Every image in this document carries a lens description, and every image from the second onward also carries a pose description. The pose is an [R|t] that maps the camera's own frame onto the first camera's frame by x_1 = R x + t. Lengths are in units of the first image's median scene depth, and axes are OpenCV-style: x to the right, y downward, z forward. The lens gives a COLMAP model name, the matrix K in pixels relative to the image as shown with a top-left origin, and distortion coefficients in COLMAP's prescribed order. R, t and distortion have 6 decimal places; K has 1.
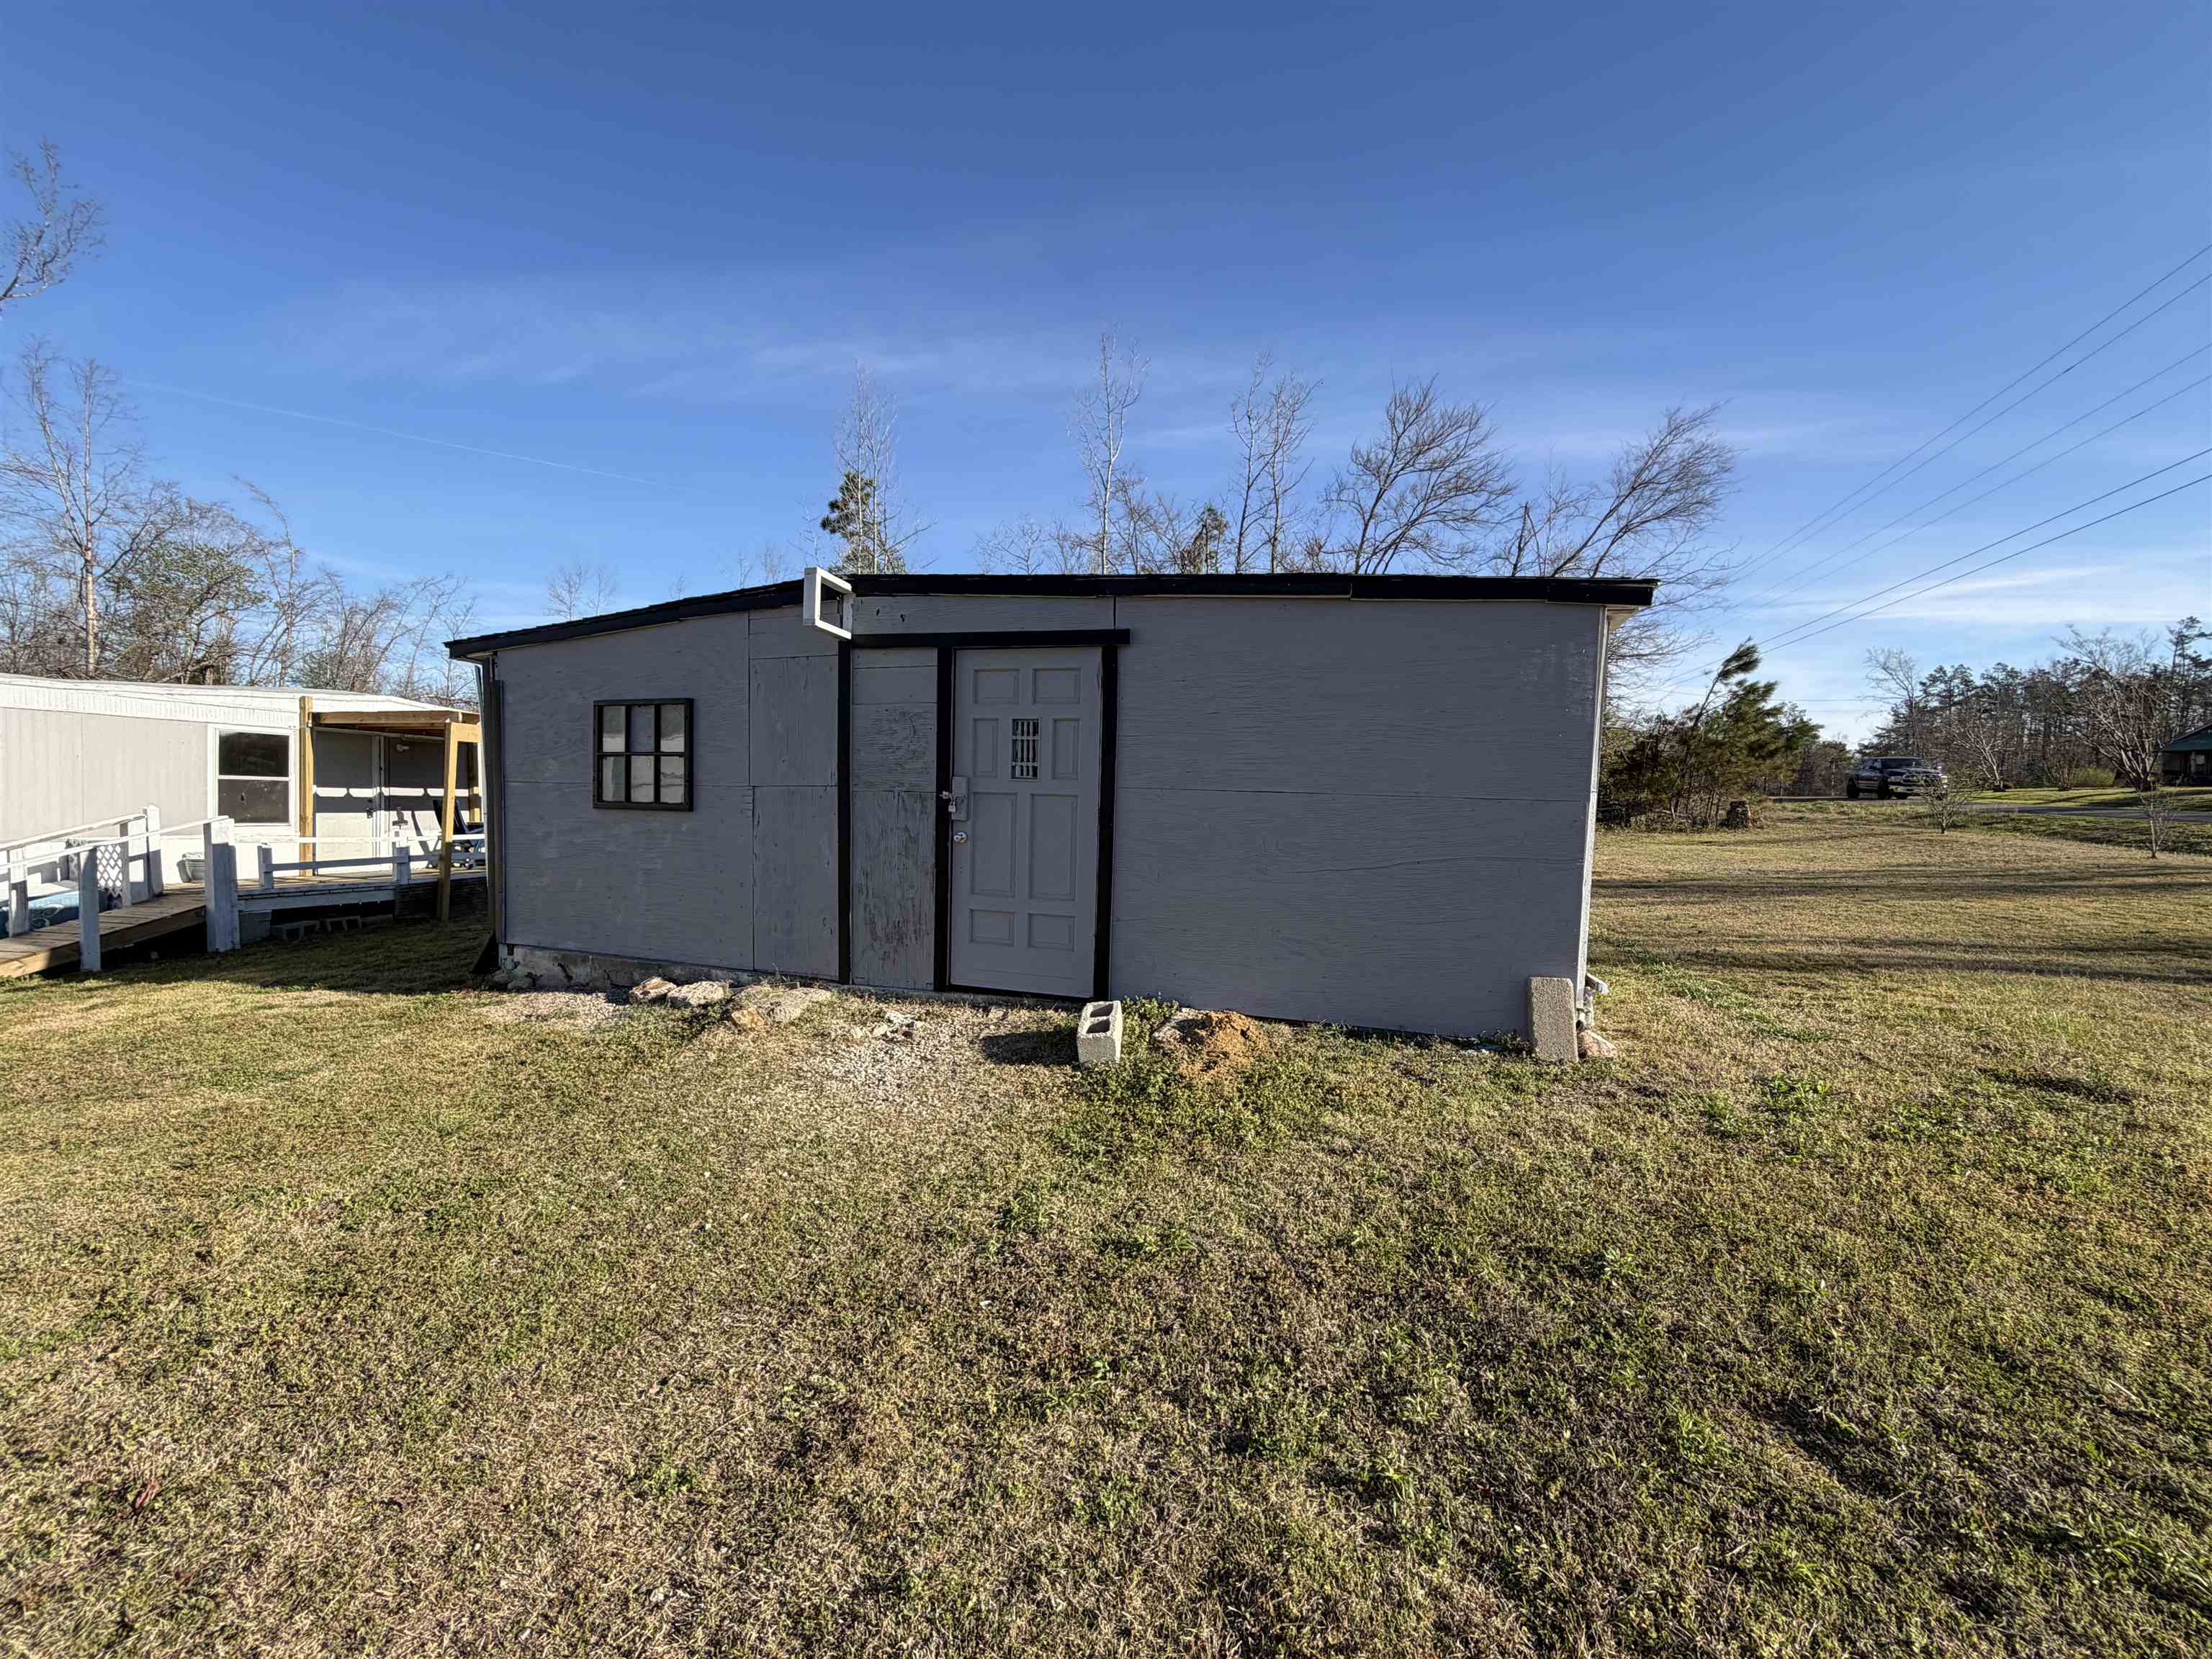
lens RADIAL K [[880.2, 0, 1099.9], [0, 880.2, 826.0], [0, 0, 1]] dist [-0.000043, 0.000101]
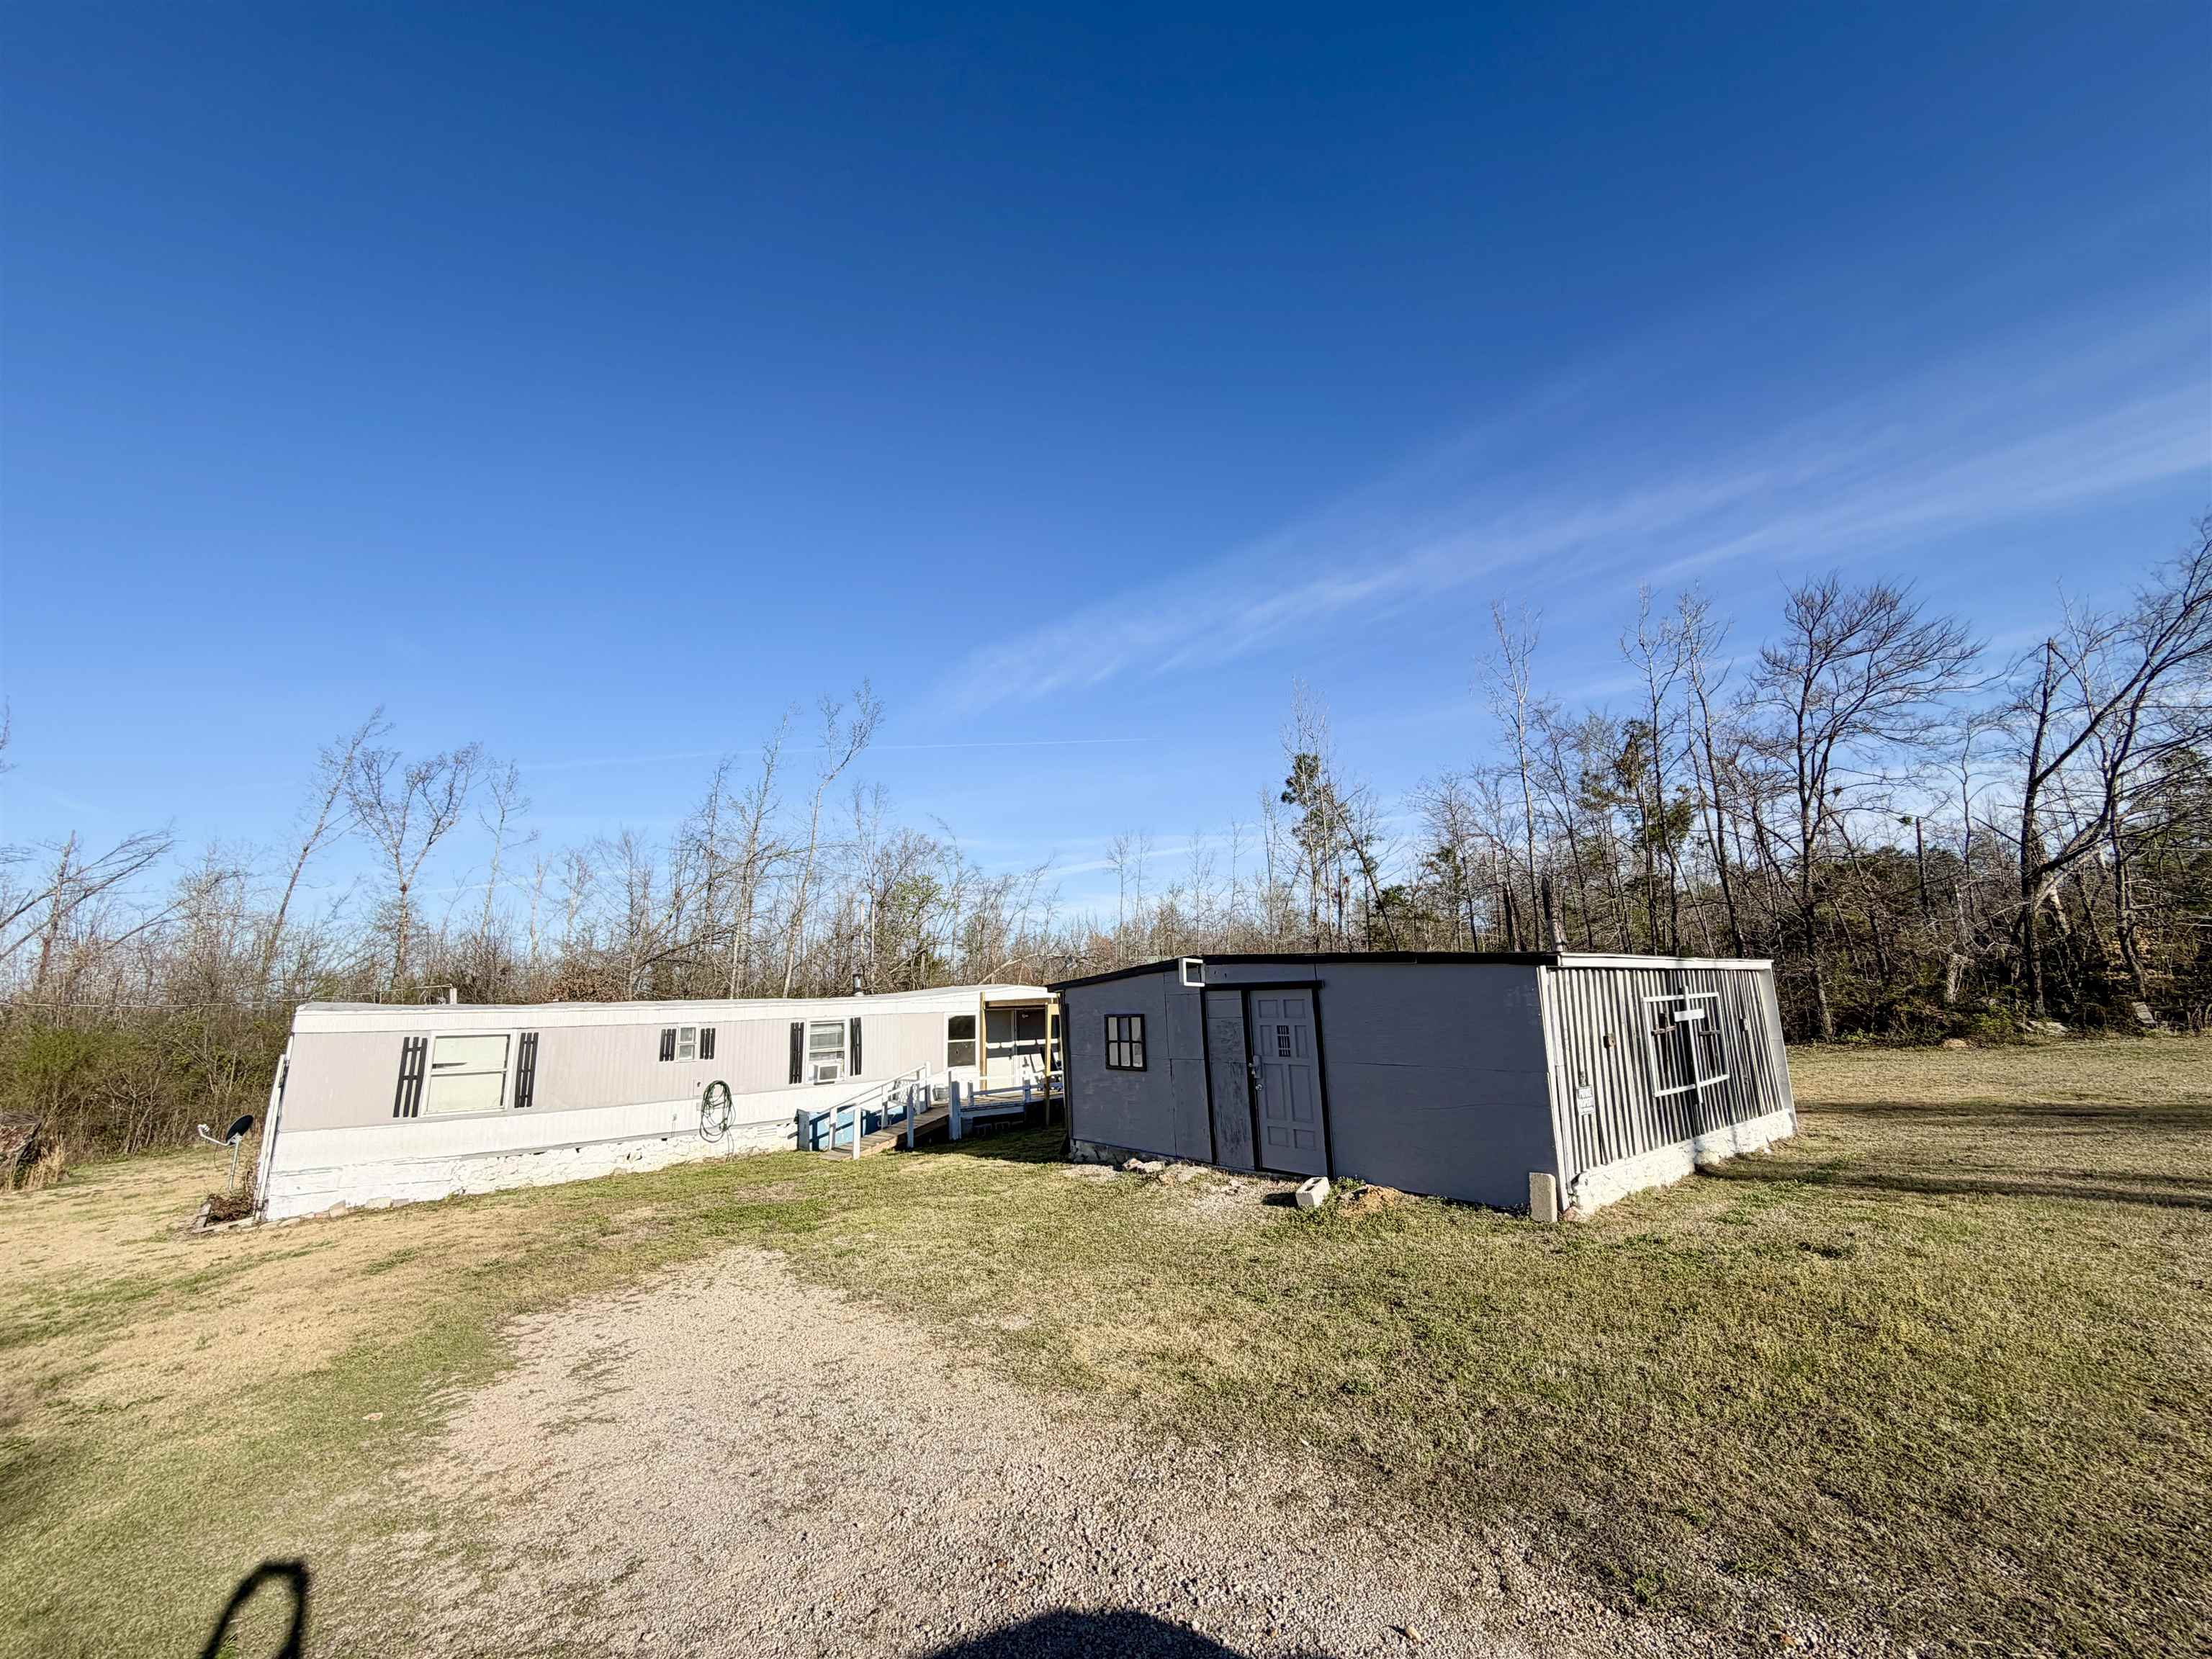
lens RADIAL K [[880.2, 0, 1099.9], [0, 880.2, 826.0], [0, 0, 1]] dist [-0.000043, 0.000101]
pose [[0.836508, -0.157430, -0.524852, 0.422568], [0.035855, 0.971512, -0.234261, -0.067280], [0.546780, 0.177142, 0.818323, -0.572072]]
